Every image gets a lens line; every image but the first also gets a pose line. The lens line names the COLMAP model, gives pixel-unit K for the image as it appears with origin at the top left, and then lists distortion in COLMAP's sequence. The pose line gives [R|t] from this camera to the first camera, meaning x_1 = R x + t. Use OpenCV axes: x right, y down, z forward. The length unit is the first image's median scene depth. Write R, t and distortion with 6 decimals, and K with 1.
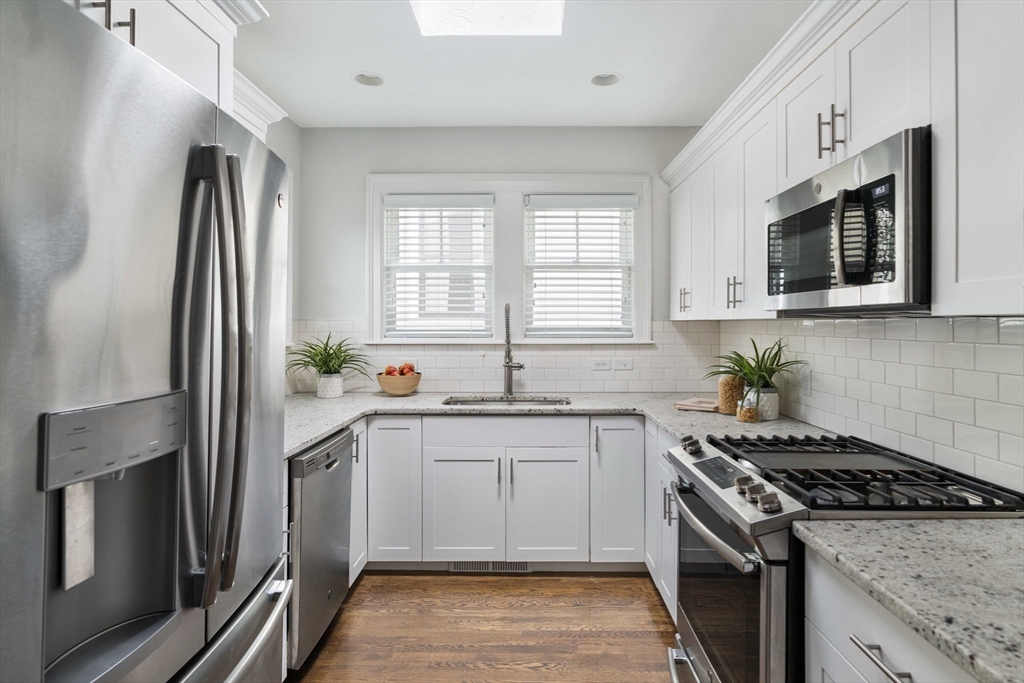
lens RADIAL K [[548.1, 0, 527.4], [0, 548.1, 321.9], [0, 0, 1]] dist [-0.009031, 0.001500]
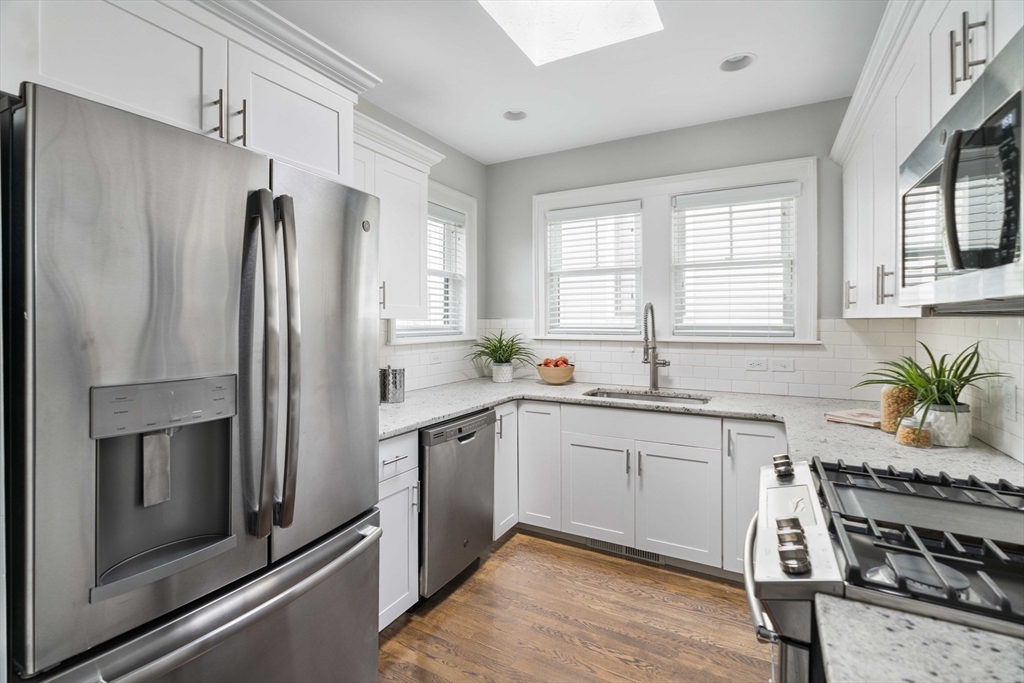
lens RADIAL K [[465.4, 0, 513.7], [0, 465.4, 322.5], [0, 0, 1]] dist [-0.010683, 0.002140]
pose [[0.879319, 0.000932, -0.476232, 0.193112], [0.002997, 0.999967, 0.007489, -0.003659], [0.476223, -0.008012, 0.879288, 0.117641]]
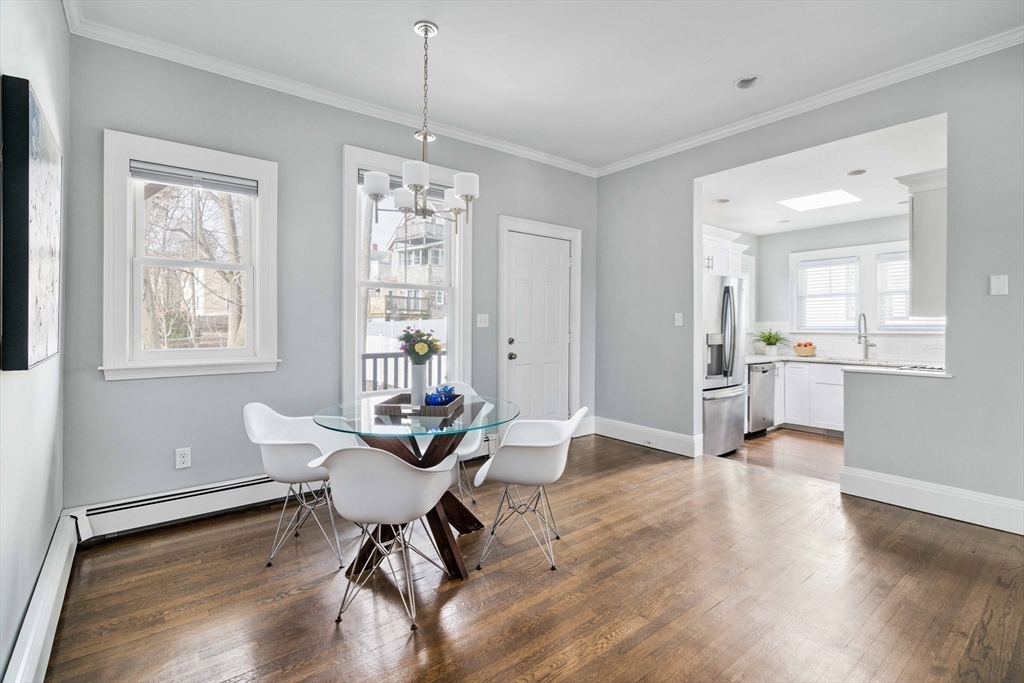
lens RADIAL K [[465.4, 0, 531.0], [0, 465.4, 325.1], [0, 0, 1]] dist [-0.010683, 0.002140]
pose [[0.628236, -0.004048, -0.778012, 0.632445], [0.002217, 0.999992, -0.003413, 0.018090], [0.778020, 0.000419, 0.628240, -1.220199]]
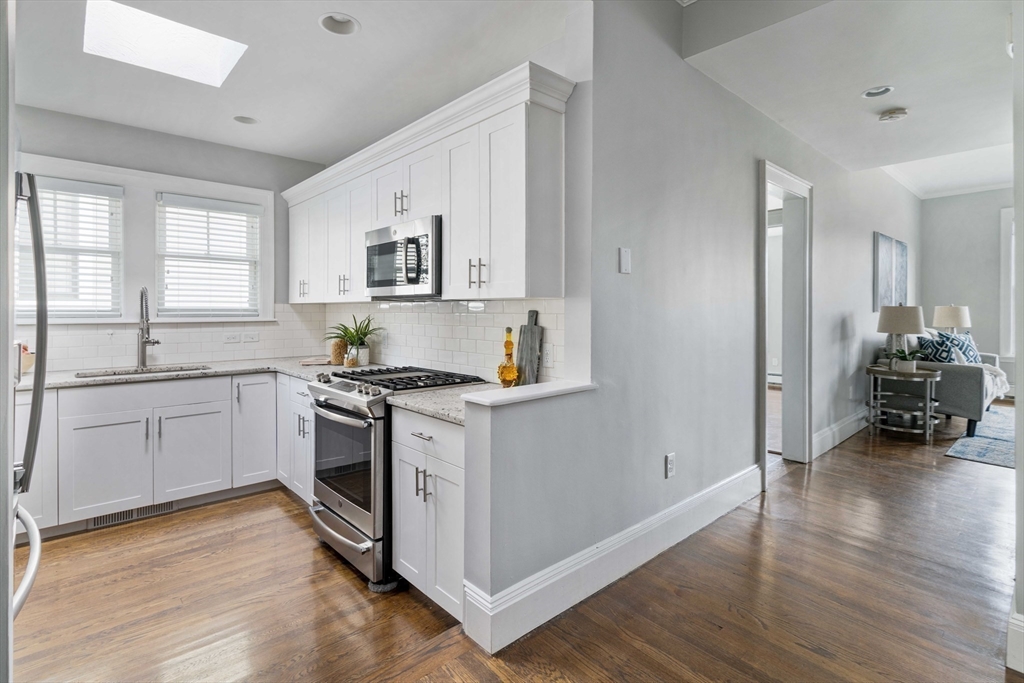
lens RADIAL K [[496.2, 0, 499.9], [0, 496.2, 315.1], [0, 0, 1]] dist [0.000078, 0.002678]
pose [[0.748858, -0.005361, 0.662709, -0.203263], [-0.003156, 0.999927, 0.011655, 0.013170], [-0.662723, -0.010819, 0.748786, -0.321814]]
